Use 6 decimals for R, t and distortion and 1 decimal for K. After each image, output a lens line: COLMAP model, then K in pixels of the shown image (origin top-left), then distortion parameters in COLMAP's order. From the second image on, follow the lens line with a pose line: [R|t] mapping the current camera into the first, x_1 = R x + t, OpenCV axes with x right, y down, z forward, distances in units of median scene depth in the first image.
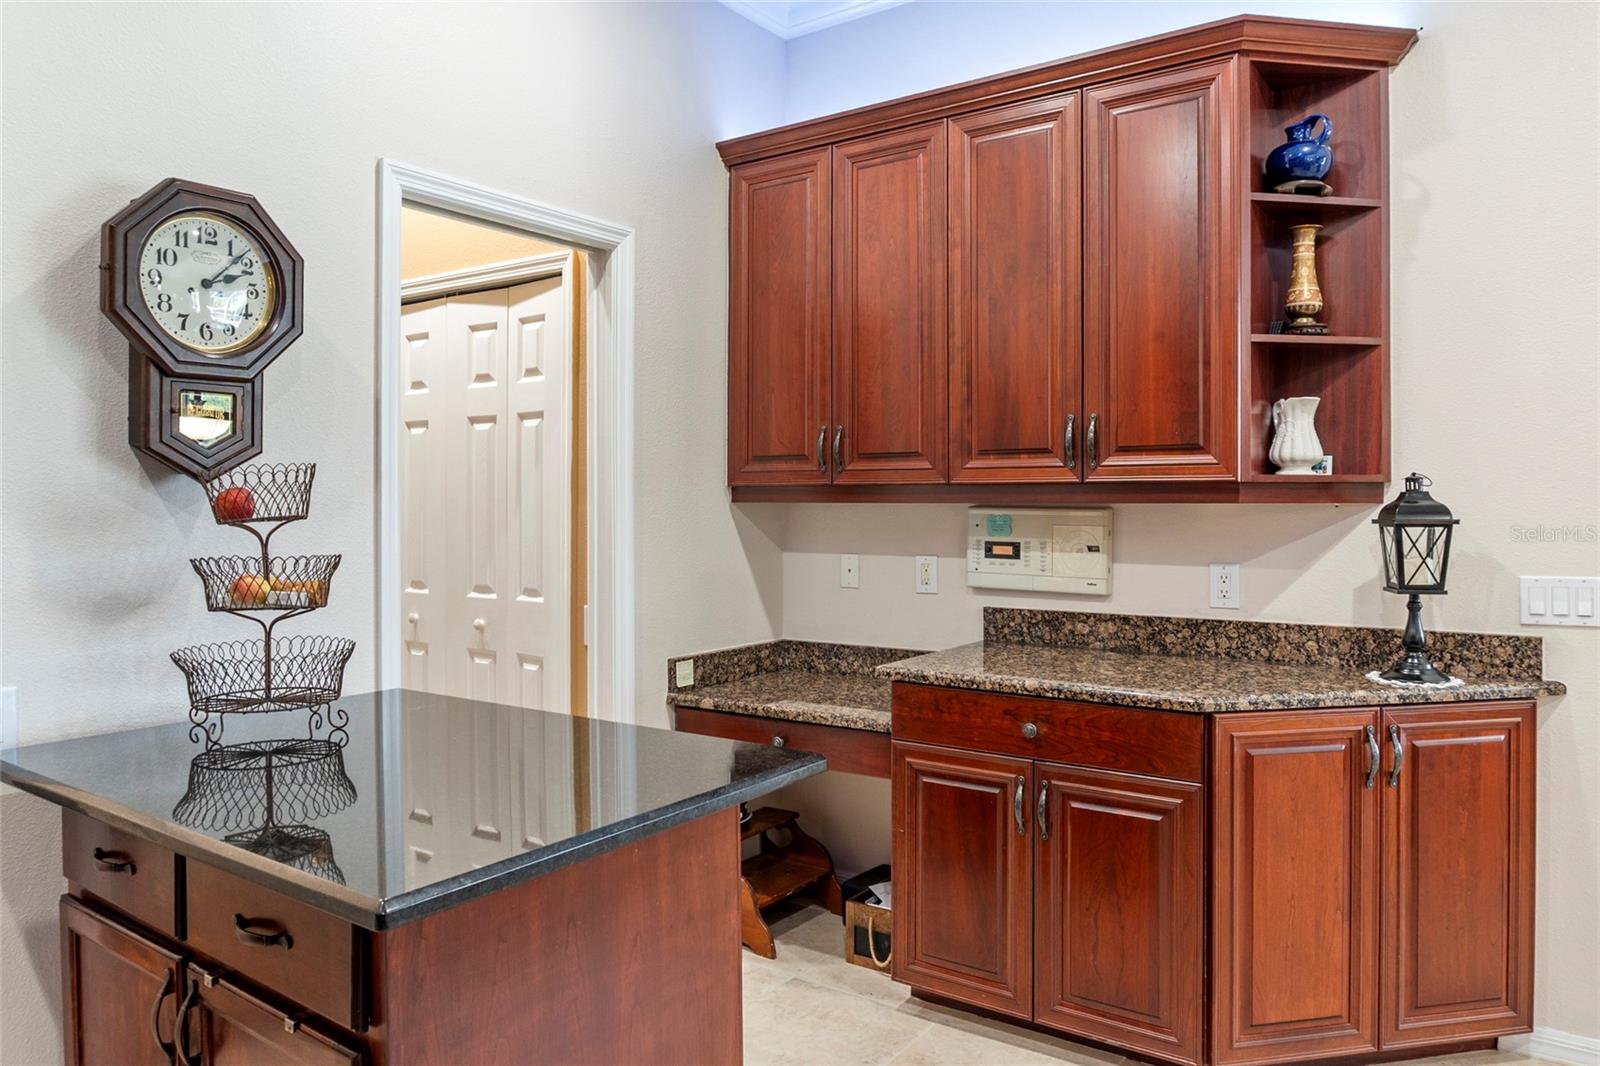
lens RADIAL K [[1086.1, 0, 801.7], [0, 1086.1, 504.2], [0, 0, 1]] dist [-0.013444, -0.004382]
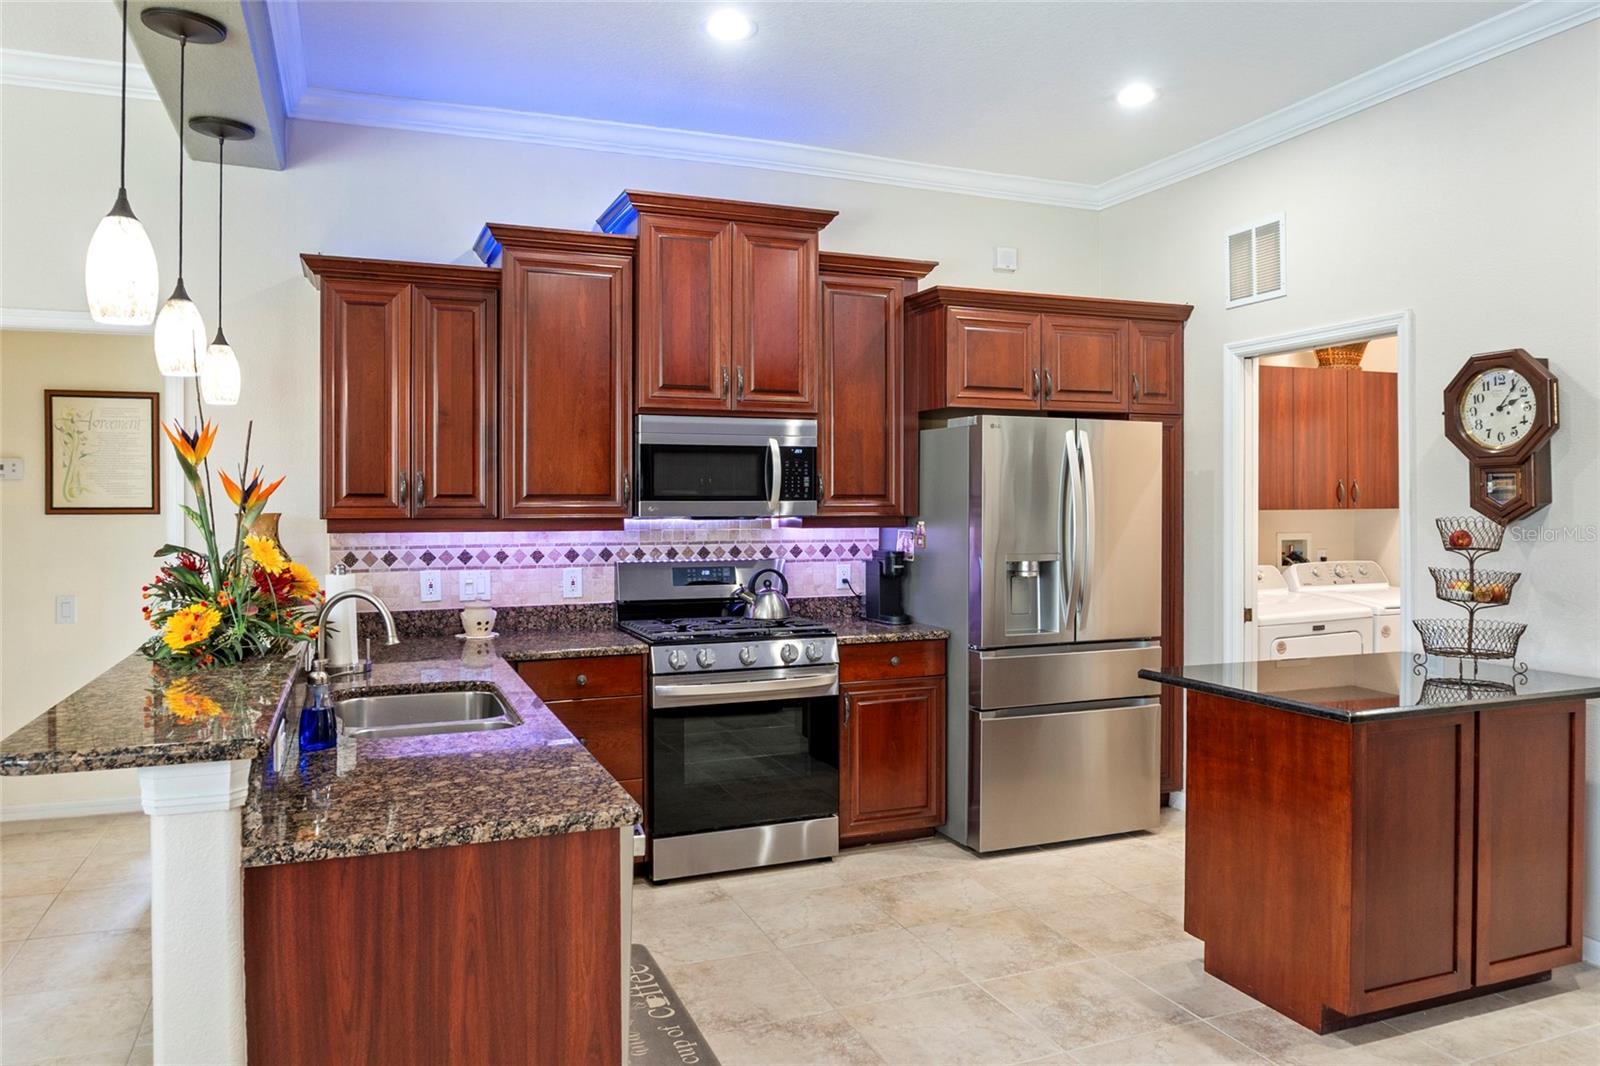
lens RADIAL K [[1111.2, 0, 799.3], [0, 1111.2, 493.2], [0, 0, 1]] dist [-0.011560, -0.006237]
pose [[-0.543706, -0.002117, -0.839273, 1.501868], [0.002892, 0.999986, -0.004395, -0.066691], [0.839271, -0.004817, -0.543692, 1.019176]]
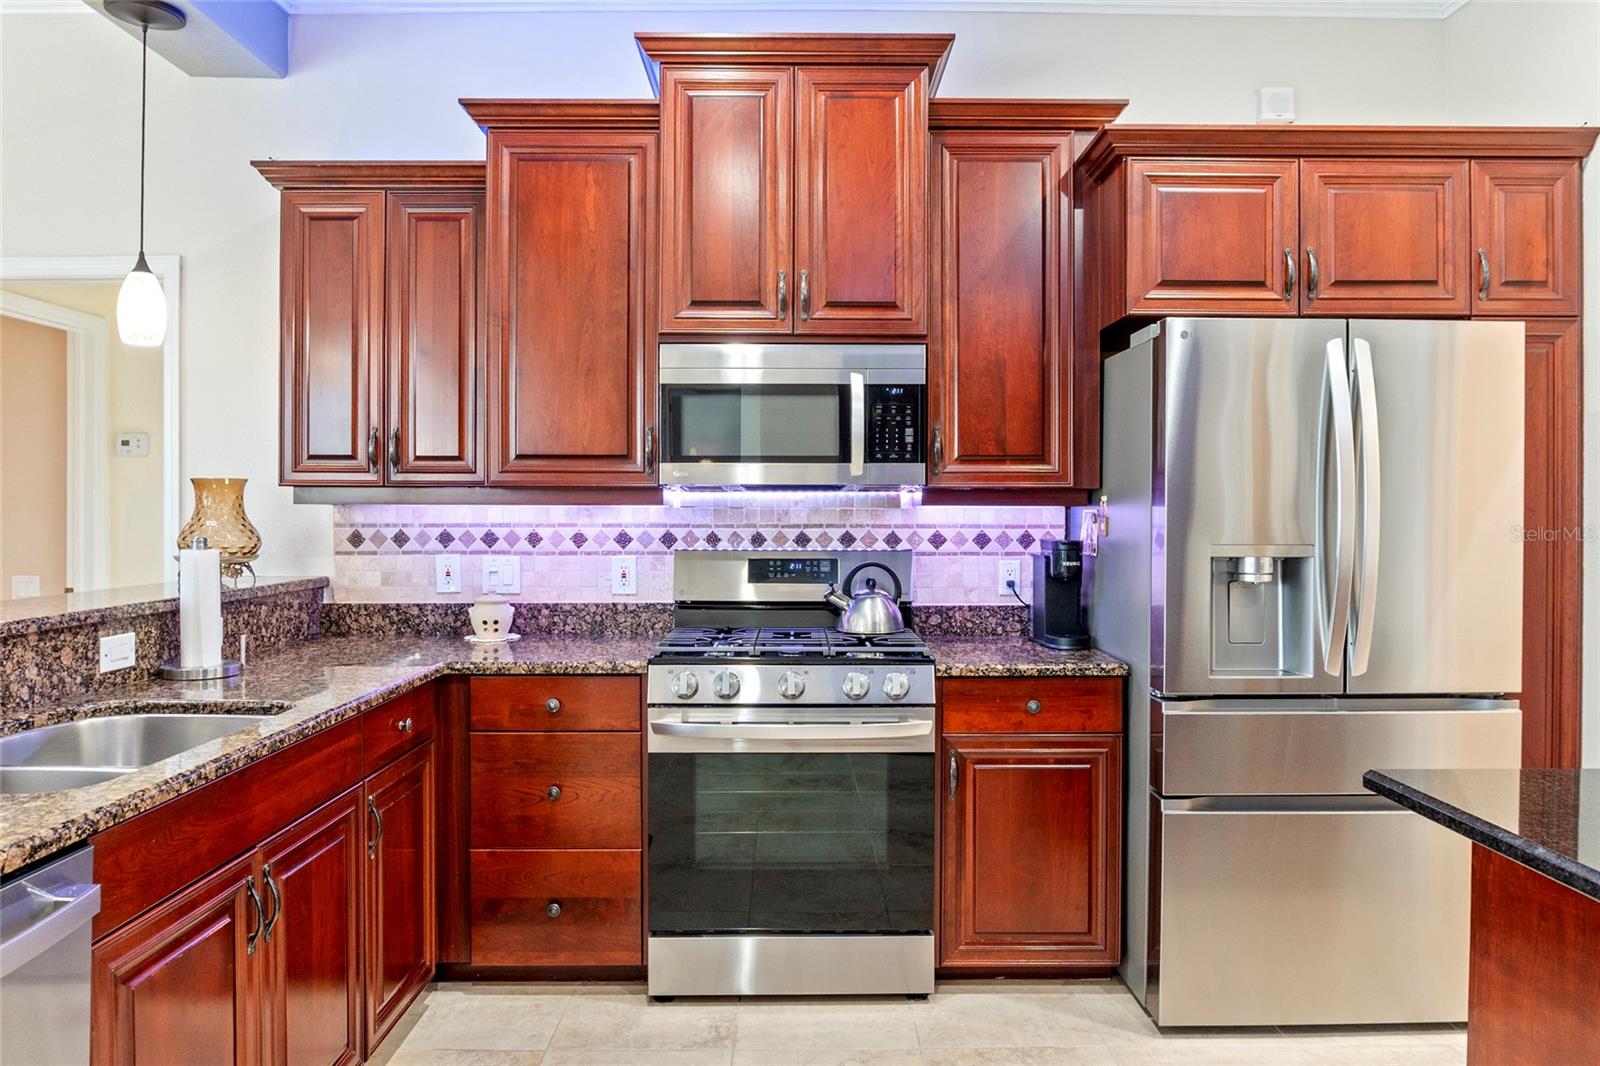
lens RADIAL K [[1086.1, 0, 801.7], [0, 1086.1, 504.2], [0, 0, 1]] dist [-0.013444, -0.004382]
pose [[-0.815913, -0.001754, -0.578171, 0.616731], [0.000944, 0.999990, -0.004365, 0.000727], [0.578173, -0.004107, -0.815904, 0.951956]]
